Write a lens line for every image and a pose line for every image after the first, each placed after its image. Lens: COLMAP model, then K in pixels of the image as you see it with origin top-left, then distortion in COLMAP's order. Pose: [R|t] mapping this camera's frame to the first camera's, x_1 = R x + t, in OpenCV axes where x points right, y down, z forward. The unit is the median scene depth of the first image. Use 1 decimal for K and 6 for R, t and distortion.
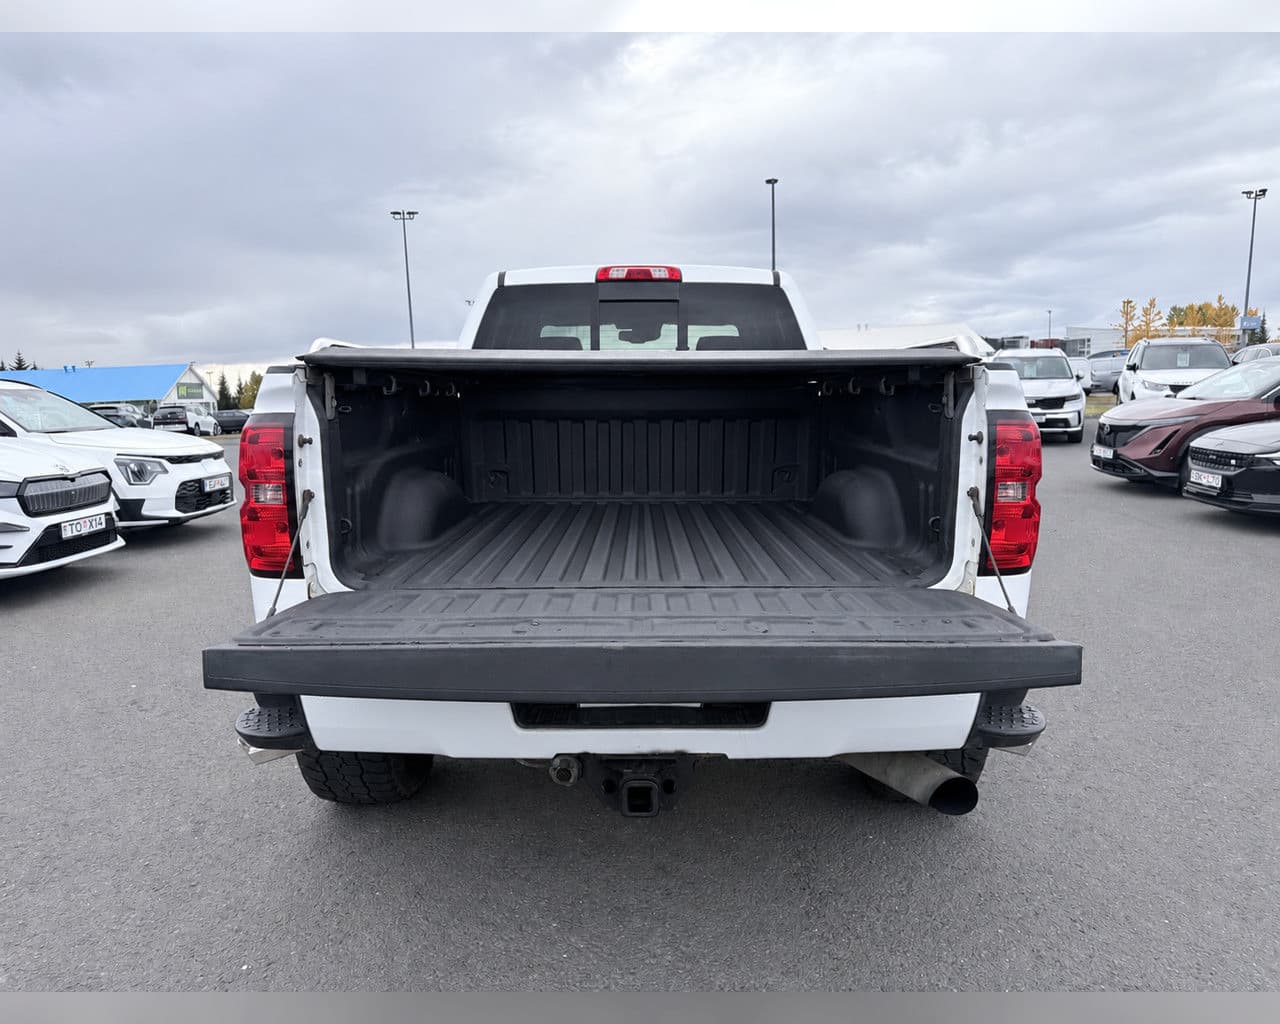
lens RADIAL K [[913.8, 0, 638.7], [0, 913.8, 522.5], [0, 0, 1]] dist [0.042203, -0.040055]
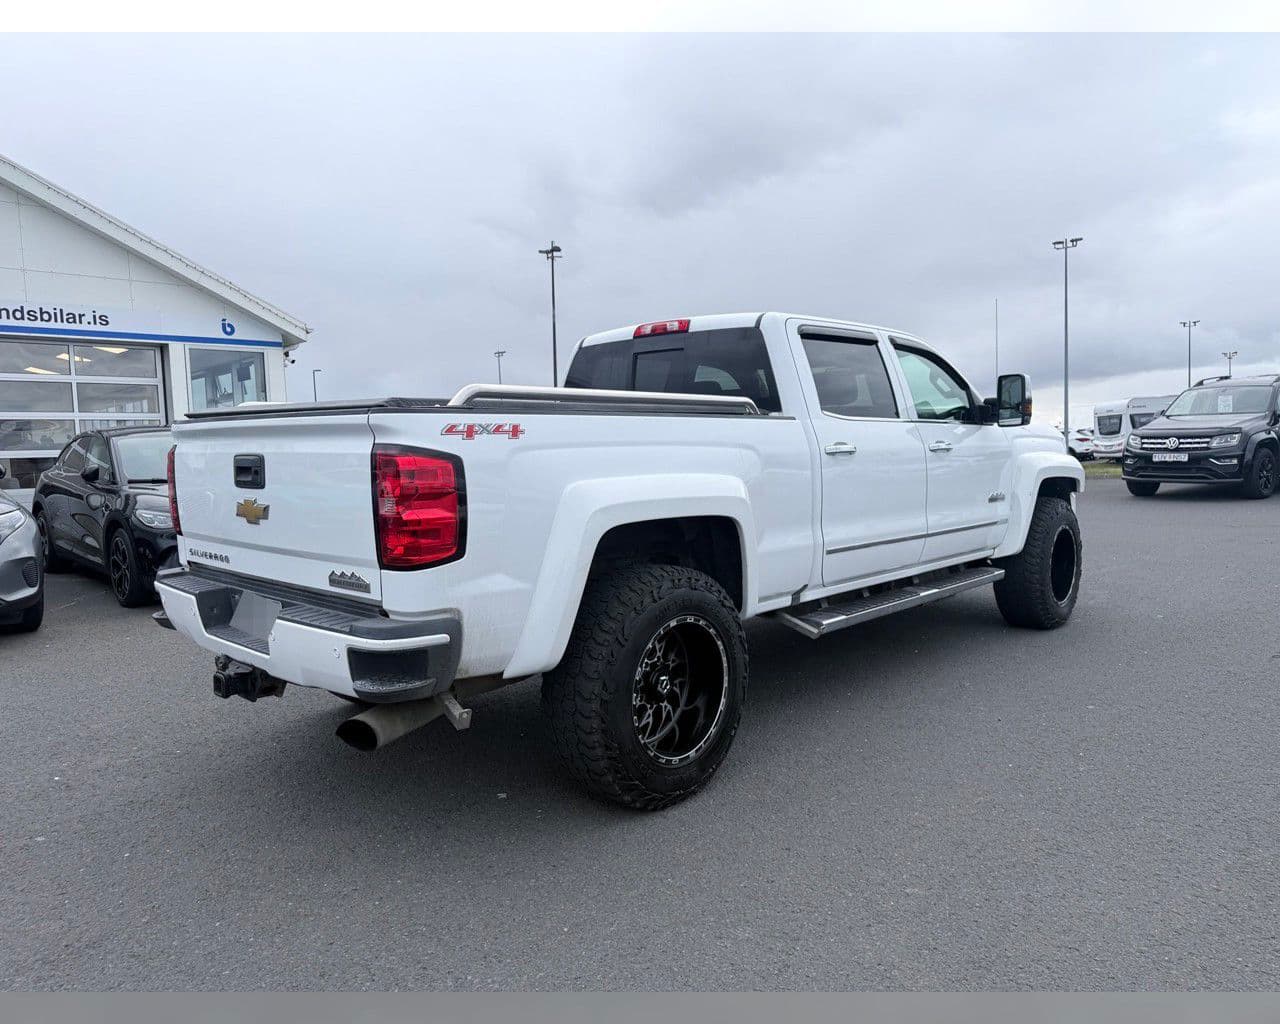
lens RADIAL K [[913.8, 0, 635.7], [0, 913.8, 517.7], [0, 0, 1]] dist [0.042203, -0.040055]
pose [[0.718305, 0.054815, -0.693566, 0.479634], [-0.085979, 0.996244, -0.010310, -0.010426], [0.690395, 0.067038, 0.720320, 0.095150]]
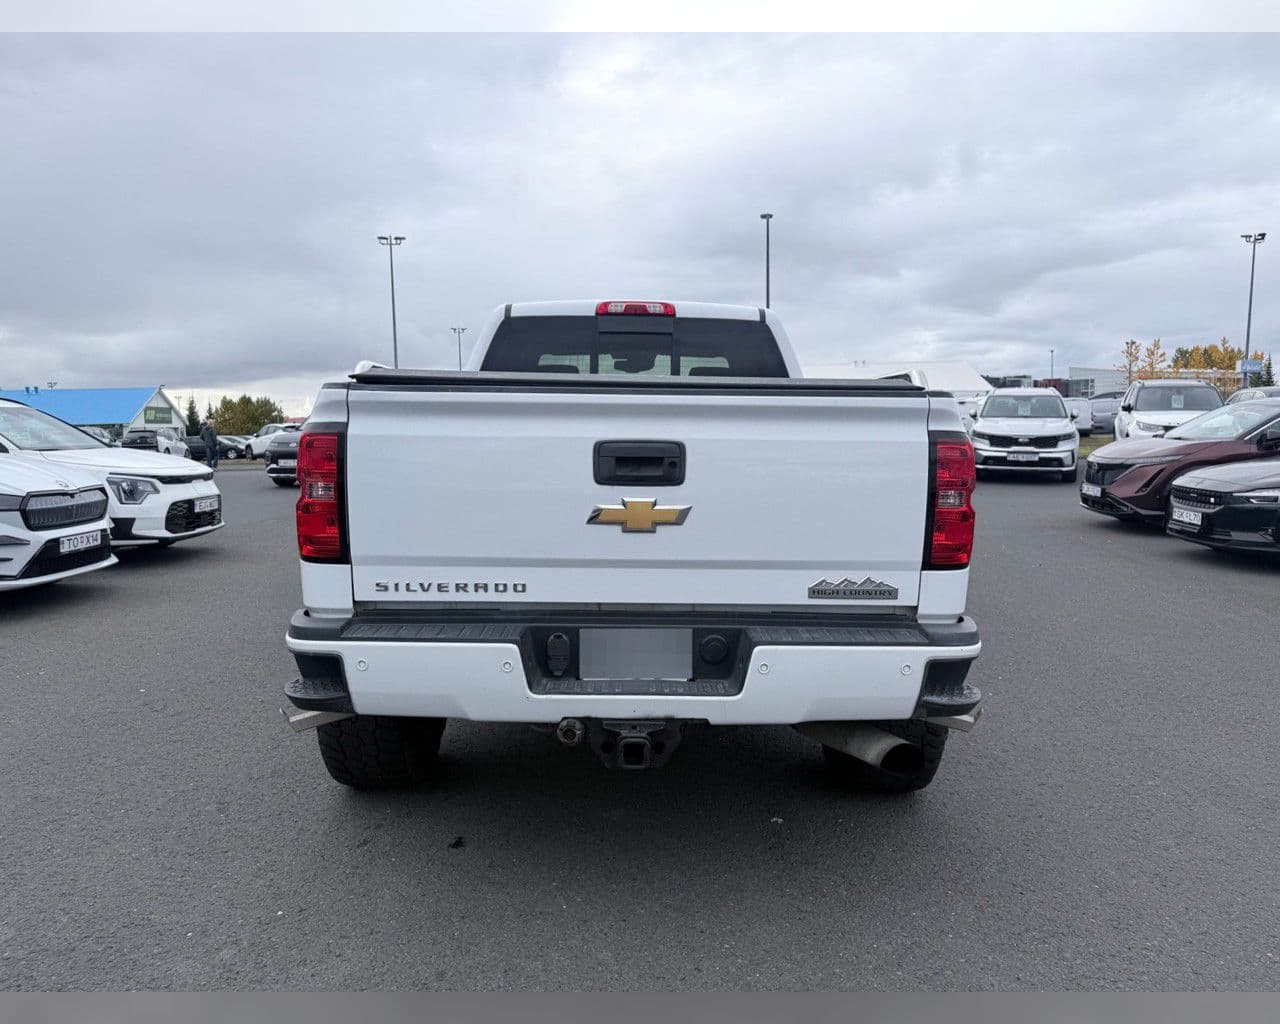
lens RADIAL K [[966.3, 0, 645.8], [0, 966.3, 504.1], [0, 0, 1]] dist [0.034133, -0.023434]
pose [[0.999670, 0.016397, 0.019751, -0.004185], [-0.015171, 0.998042, -0.060686, 0.016910], [-0.020708, 0.060366, 0.997961, -0.075590]]
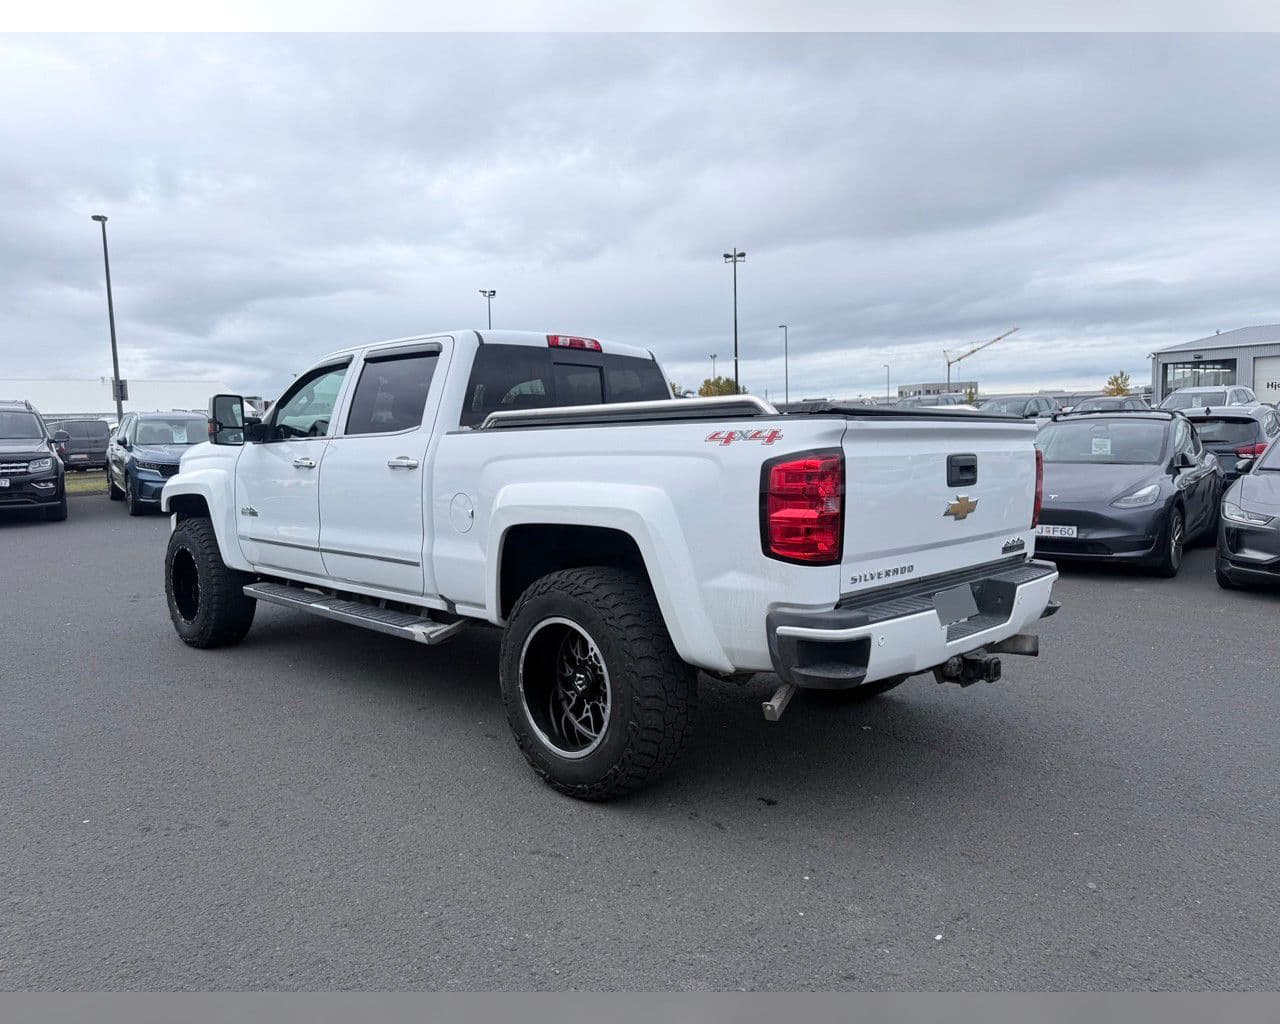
lens RADIAL K [[913.8, 0, 639.5], [0, 913.8, 508.0], [0, 0, 1]] dist [0.042203, -0.040055]
pose [[0.695351, -0.051275, 0.716839, -0.492392], [0.108150, 0.993559, -0.033839, -0.003195], [-0.710486, 0.101056, 0.696418, 0.073541]]
